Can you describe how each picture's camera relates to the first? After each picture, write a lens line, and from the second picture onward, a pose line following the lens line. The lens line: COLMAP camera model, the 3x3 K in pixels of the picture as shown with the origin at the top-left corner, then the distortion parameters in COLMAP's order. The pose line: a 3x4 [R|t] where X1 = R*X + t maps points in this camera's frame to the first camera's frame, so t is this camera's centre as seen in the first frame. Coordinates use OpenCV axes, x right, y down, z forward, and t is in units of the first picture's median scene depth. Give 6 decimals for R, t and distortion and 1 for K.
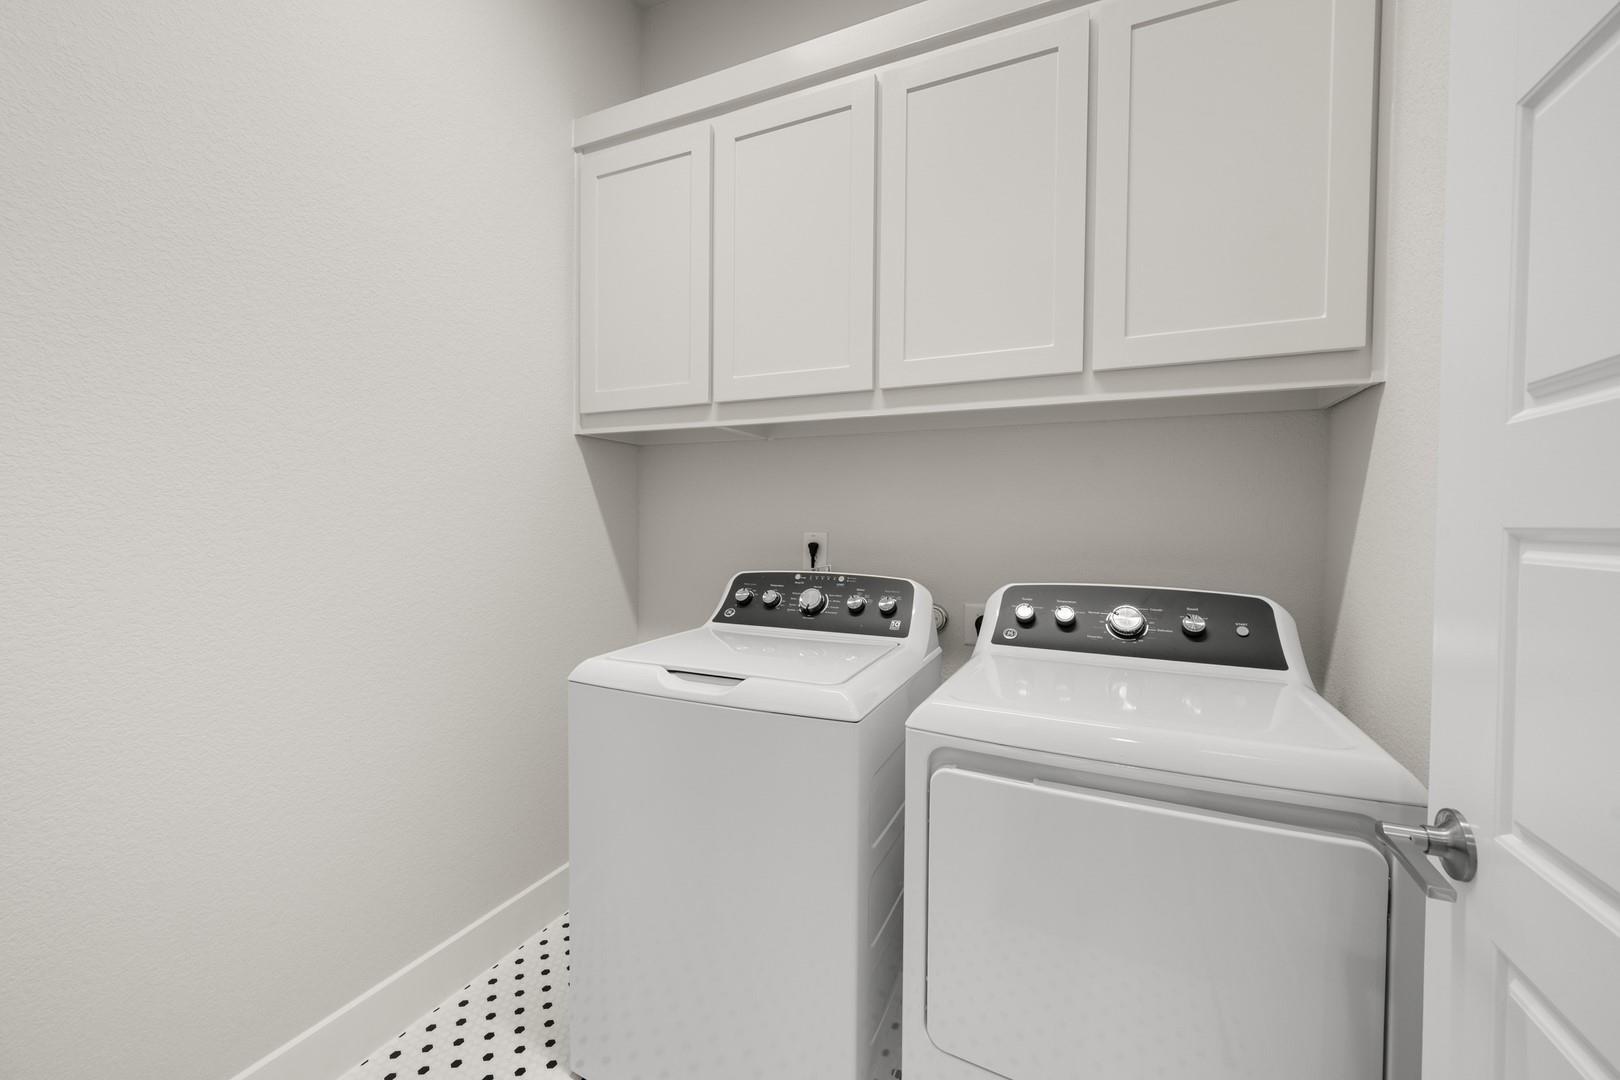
lens RADIAL K [[634.8, 0, 808.2], [0, 634.8, 536.6], [0, 0, 1]] dist [0.000232, 0.000055]
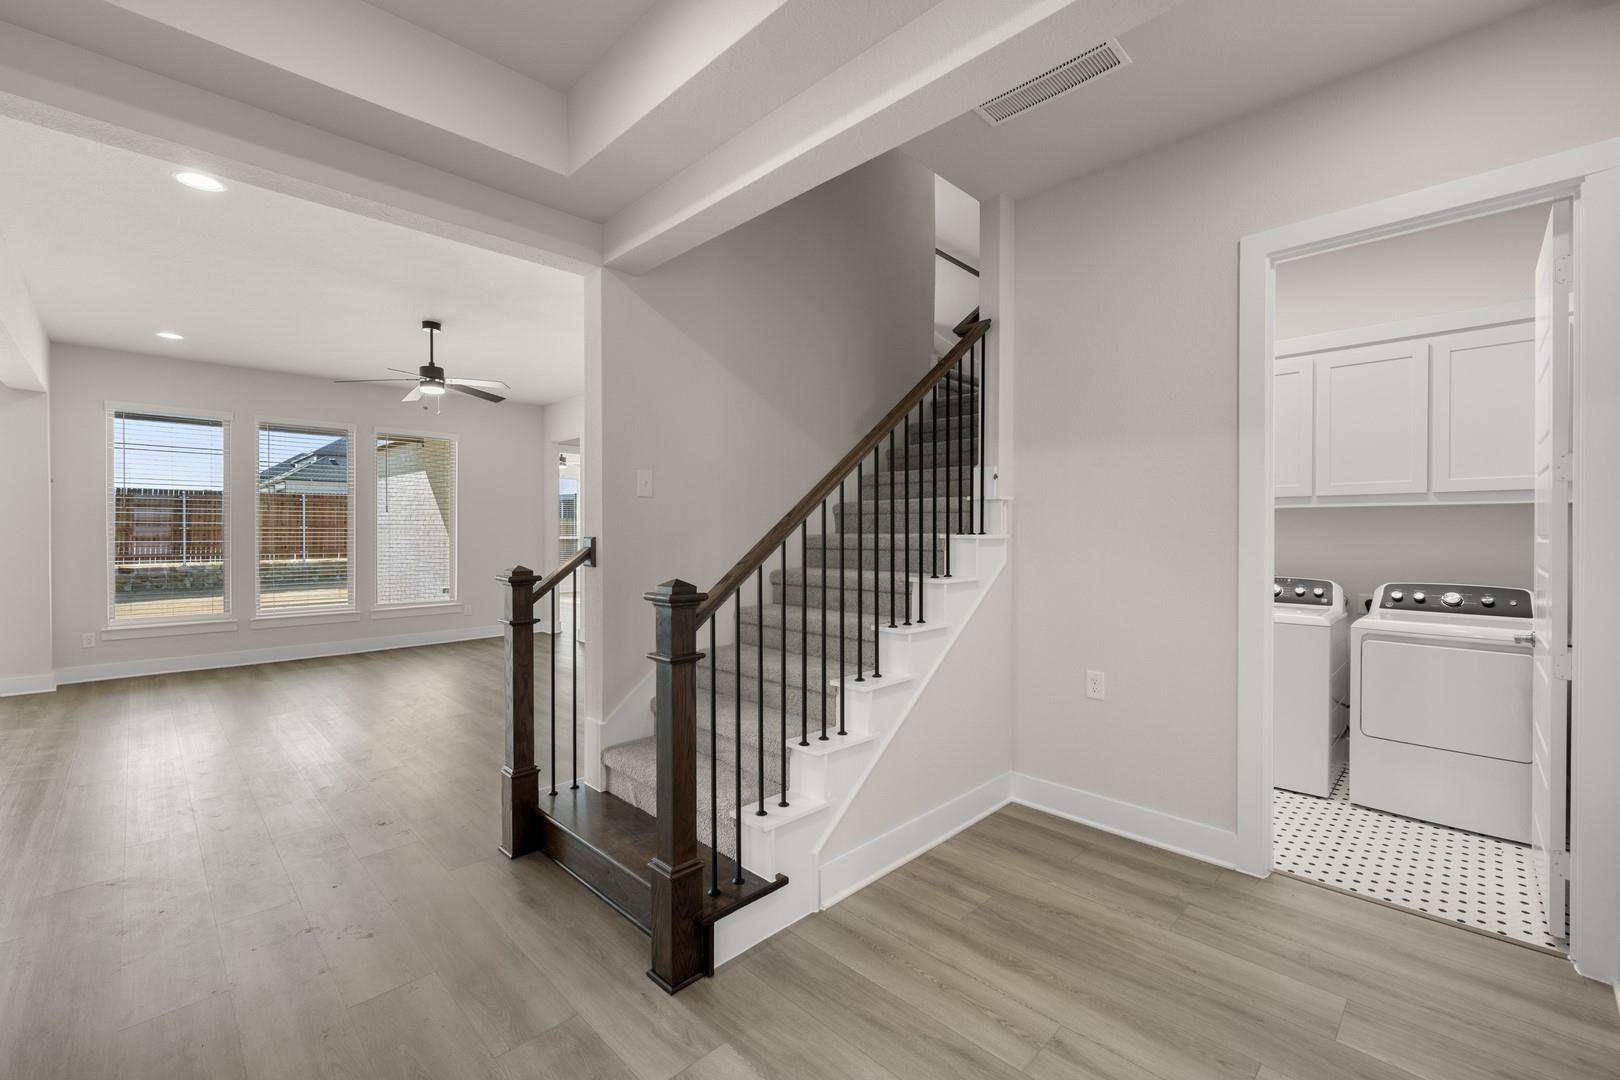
lens RADIAL K [[672.8, 0, 812.7], [0, 672.8, 540.1], [0, 0, 1]] dist [0.004777, 0.000519]
pose [[0.941028, -0.001250, -0.338326, -0.839230], [-0.005446, 0.999808, -0.018841, -0.022122], [0.338285, 0.019573, 0.940840, -2.061128]]
